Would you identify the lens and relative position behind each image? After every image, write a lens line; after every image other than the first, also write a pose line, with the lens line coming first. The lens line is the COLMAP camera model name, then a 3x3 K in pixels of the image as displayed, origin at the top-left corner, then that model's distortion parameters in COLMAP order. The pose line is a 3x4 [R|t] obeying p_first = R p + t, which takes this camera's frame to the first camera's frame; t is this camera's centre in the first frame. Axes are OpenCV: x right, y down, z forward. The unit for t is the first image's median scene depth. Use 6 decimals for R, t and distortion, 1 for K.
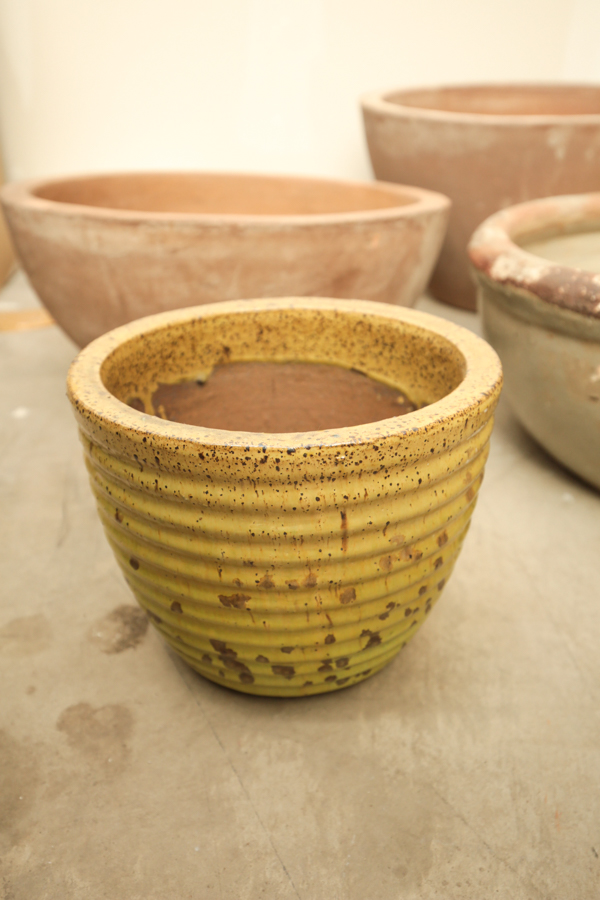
lens RADIAL K [[845.8, 0, 298.2], [0, 845.8, 460.1], [0, 0, 1]] dist [0.042287, 0.000000]
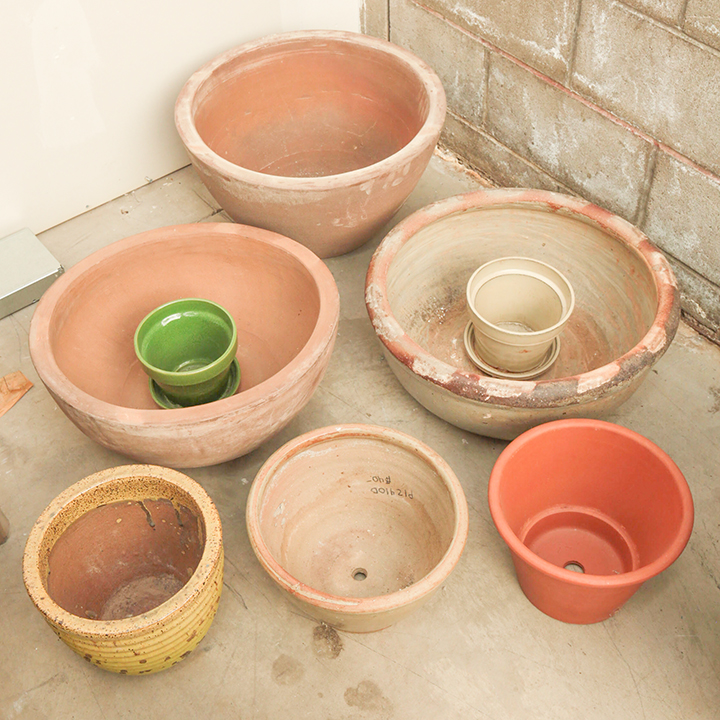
lens RADIAL K [[1072.4, 0, 320.1], [0, 1072.4, 308.3], [0, 0, 1]] dist [0.034950, 0.000000]
pose [[0.856266, -0.389773, 0.338946, -0.768297], [0.277545, 0.900600, 0.334498, -1.337589], [-0.435633, -0.192346, 0.879333, -1.033346]]
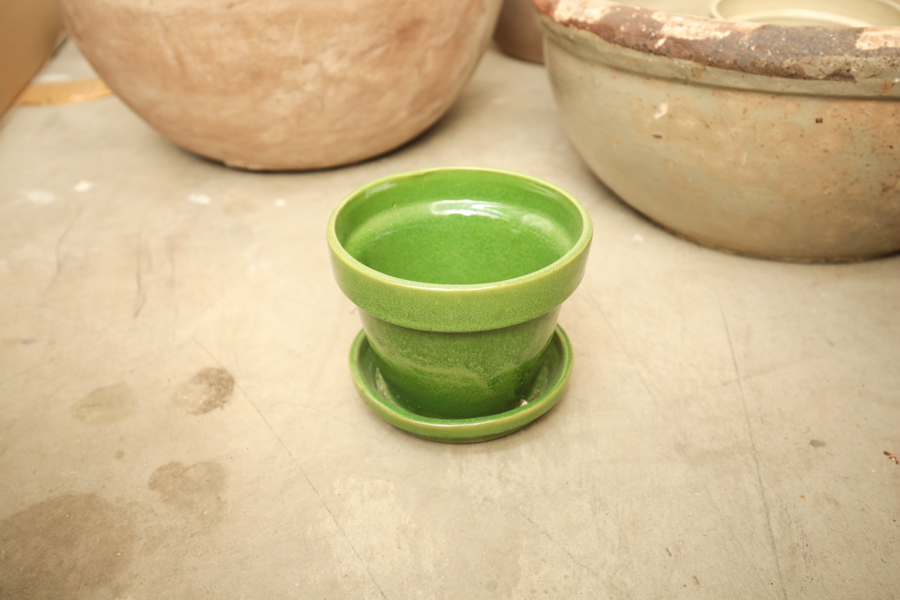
lens RADIAL K [[845.8, 0, 450.4], [0, 845.8, 303.9], [0, 0, 1]] dist [0.042287, 0.000000]
pose [[0.994814, -0.065195, 0.078065, 0.006384], [0.058432, 0.994581, 0.085995, 0.027644], [-0.083248, -0.080987, 0.993233, -0.013669]]
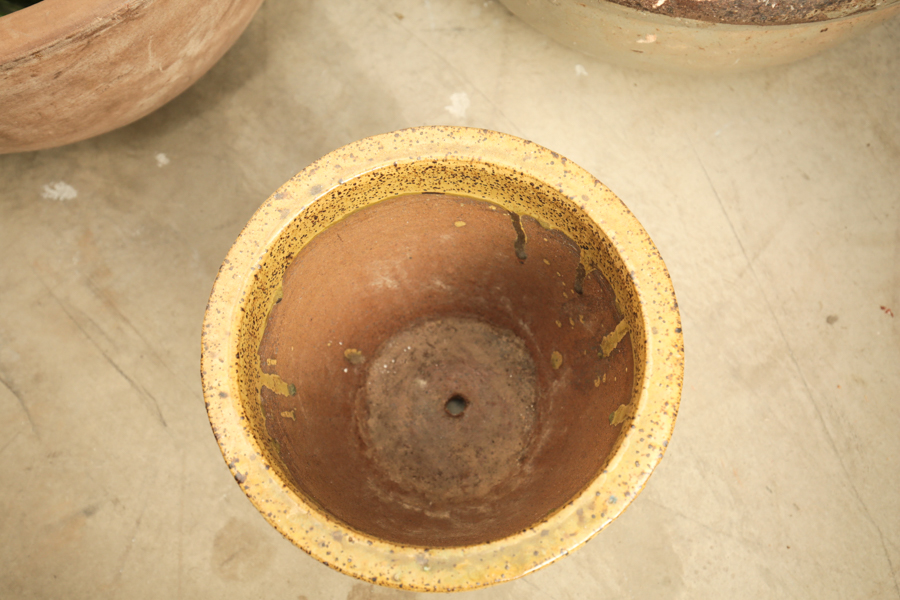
lens RADIAL K [[845.8, 0, 452.9], [0, 845.8, 306.2], [0, 0, 1]] dist [0.042287, 0.000000]
pose [[0.835245, -0.531848, 0.139651, -0.093799], [0.268959, 0.616659, 0.739860, -0.674326], [-0.479611, -0.580404, 0.658107, 0.366541]]
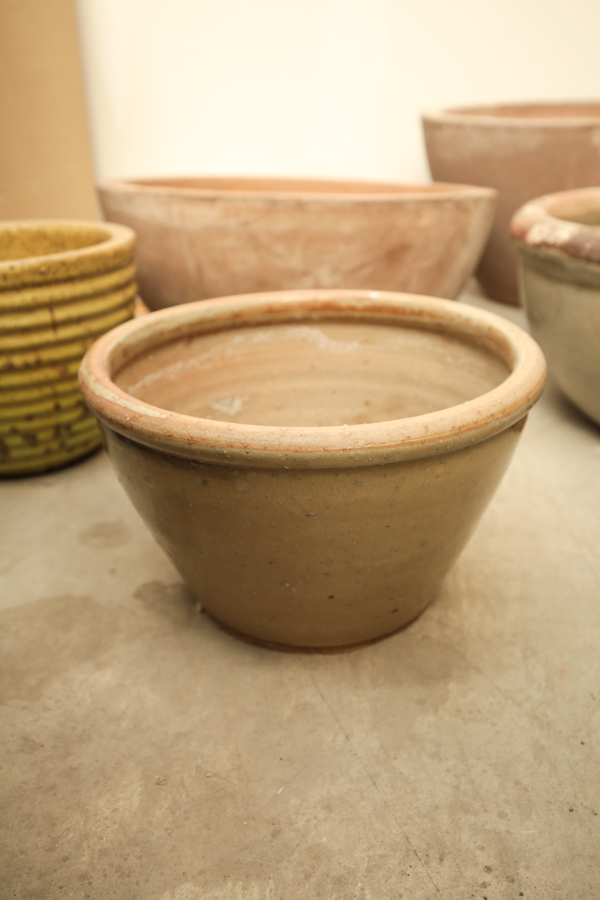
lens RADIAL K [[845.8, 0, 296.2], [0, 845.8, 456.9], [0, 0, 1]] dist [0.042287, 0.000000]
pose [[0.996500, 0.025211, -0.079700, 0.024452], [-0.029634, 0.998057, -0.054808, 0.156039], [0.078163, 0.056978, 0.995311, -0.136214]]
